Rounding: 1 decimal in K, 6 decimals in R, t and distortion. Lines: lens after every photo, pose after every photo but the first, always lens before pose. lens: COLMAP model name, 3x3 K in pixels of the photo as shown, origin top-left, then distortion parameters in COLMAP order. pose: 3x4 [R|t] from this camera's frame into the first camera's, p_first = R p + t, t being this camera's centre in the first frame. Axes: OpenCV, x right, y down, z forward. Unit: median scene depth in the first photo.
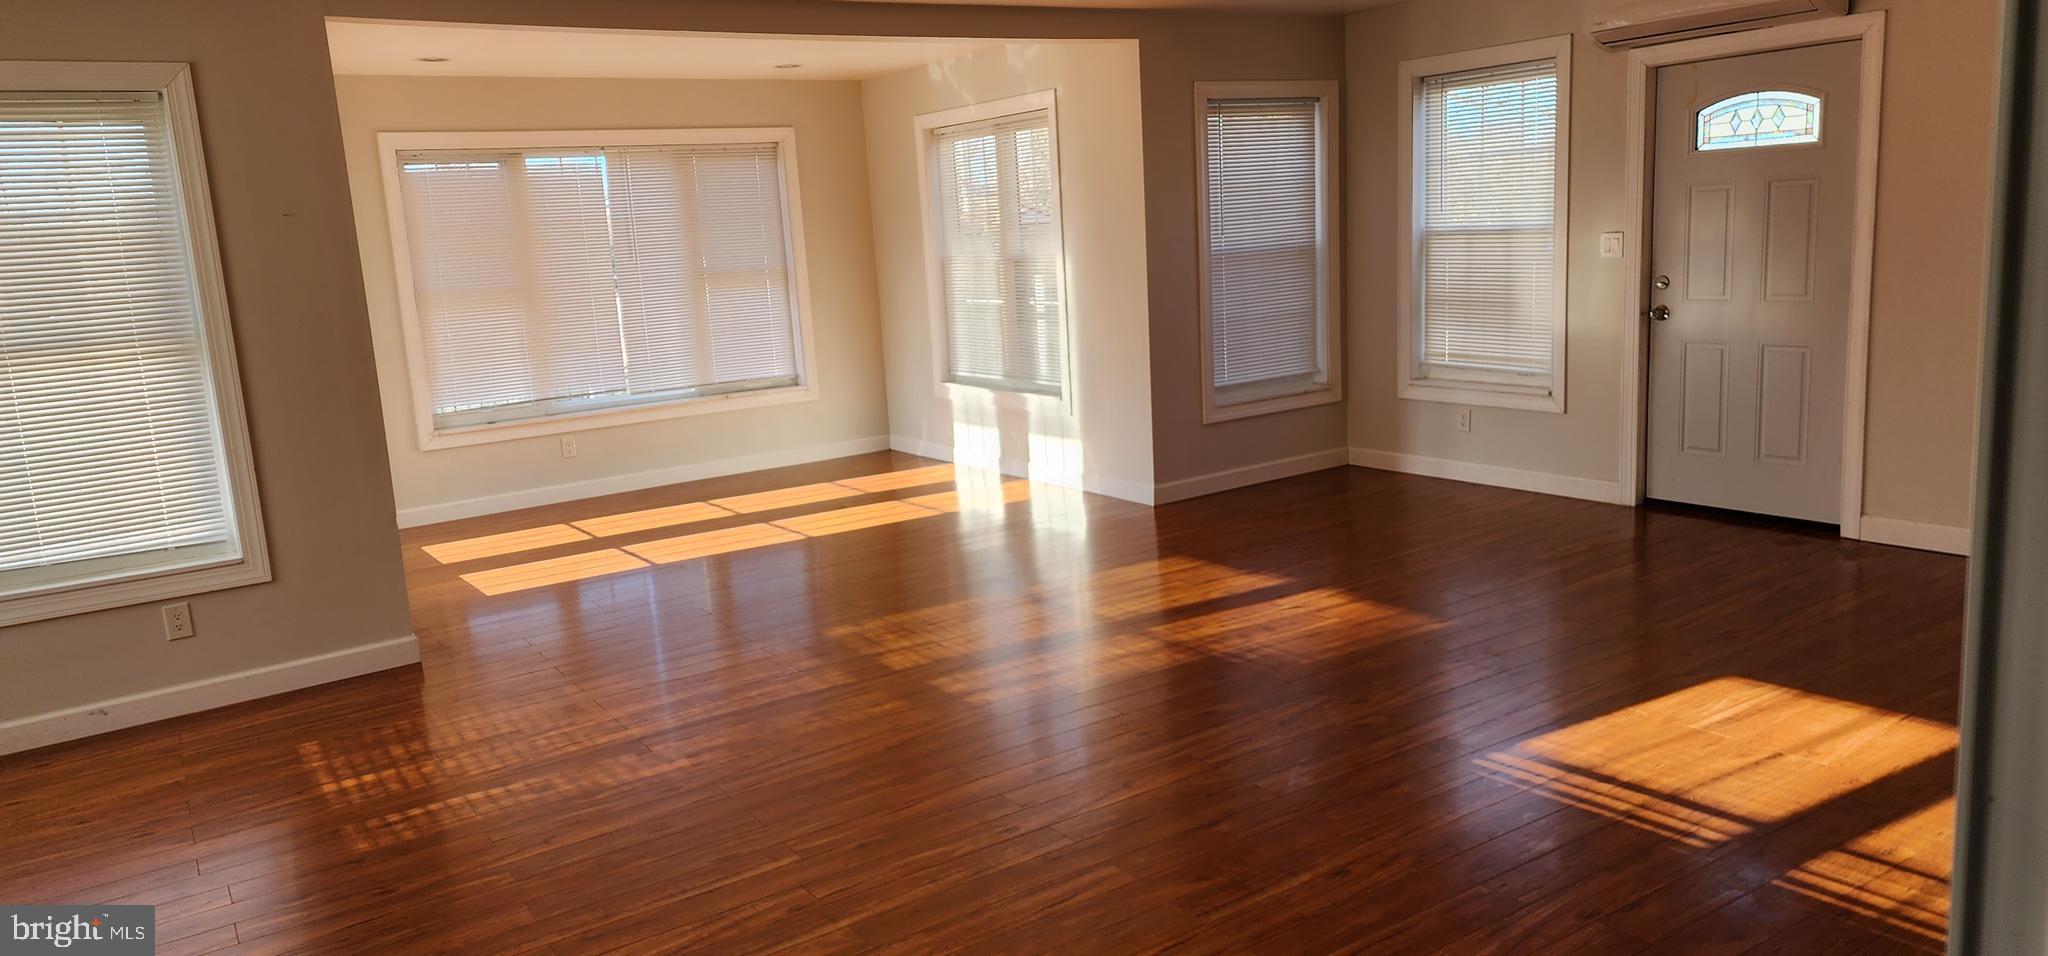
lens RADIAL K [[1382.5, 0, 1012.6], [0, 1382.5, 464.1], [0, 0, 1]] dist [0.029560, -0.015921]
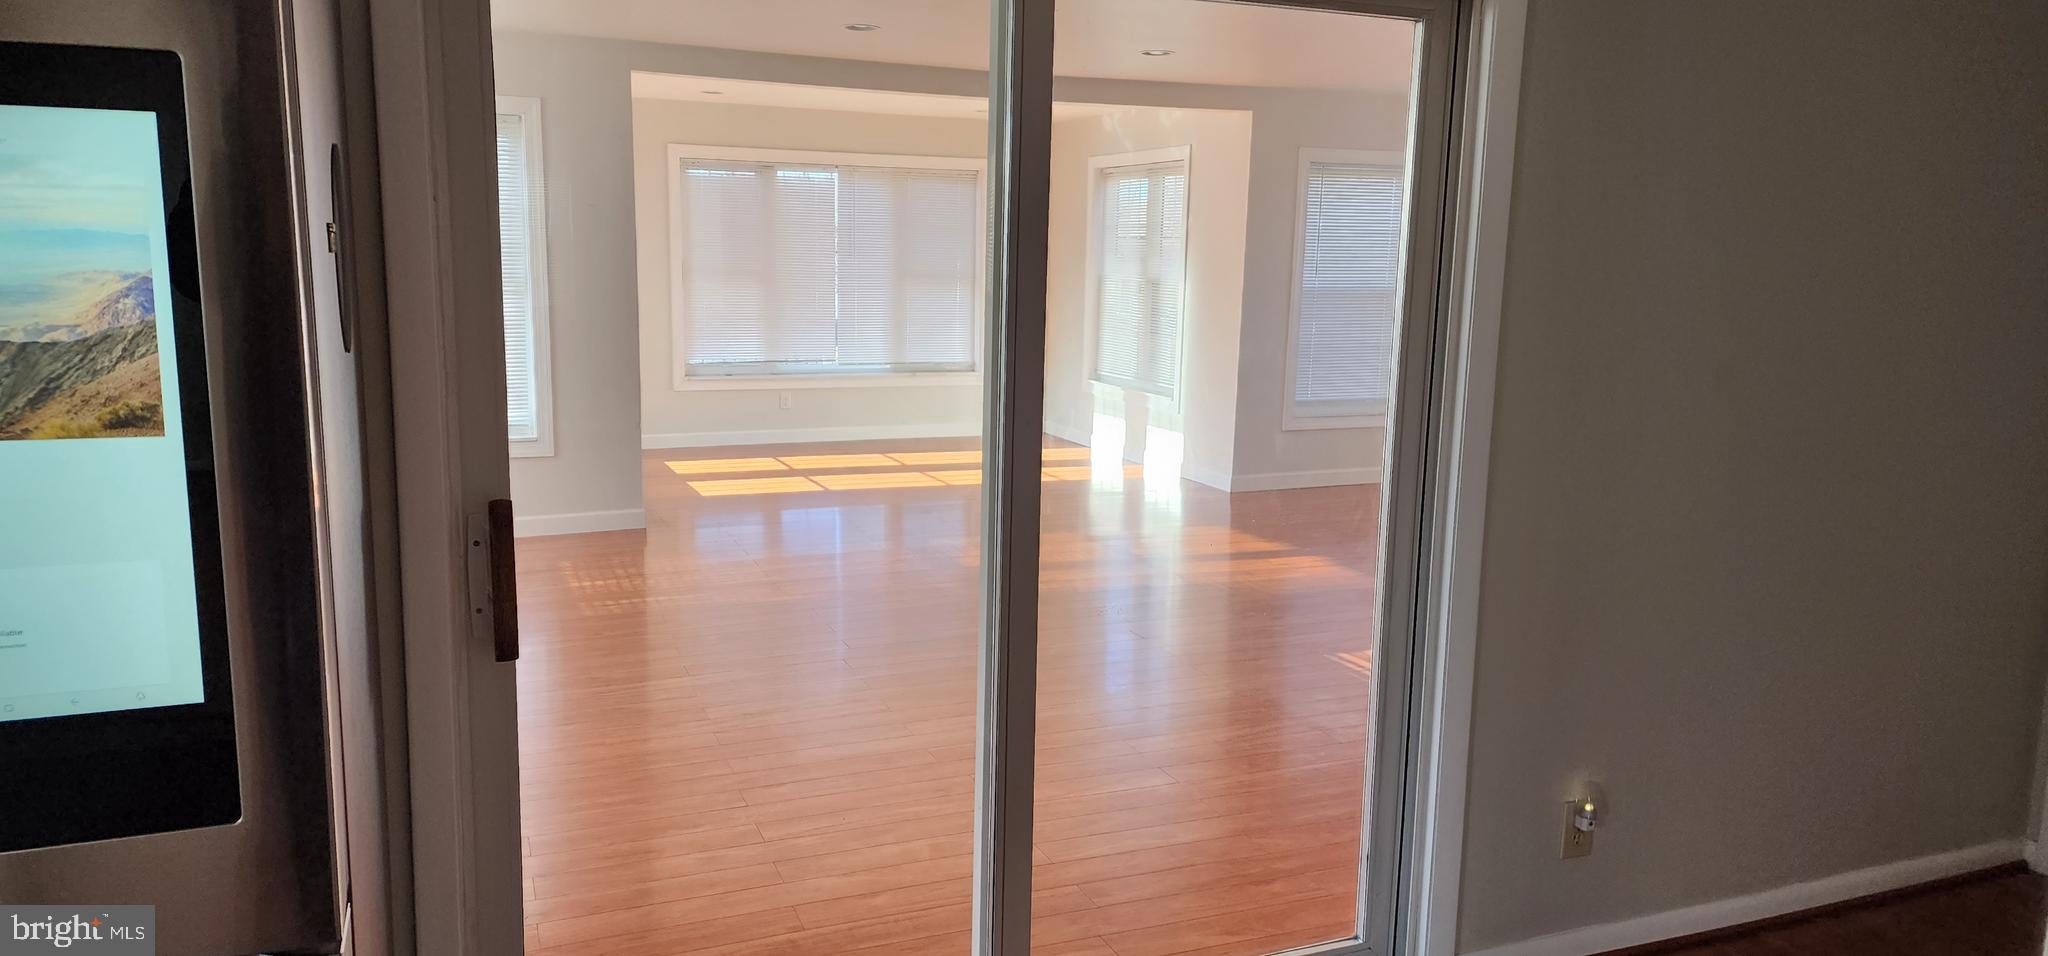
lens RADIAL K [[1382.5, 0, 1033.1], [0, 1382.5, 481.6], [0, 0, 1]] dist [0.029560, -0.015921]
pose [[0.980008, 0.108296, -0.166900, 0.124814], [-0.108856, 0.994041, 0.005815, 0.030389], [0.166535, 0.012469, 0.985957, -0.212454]]
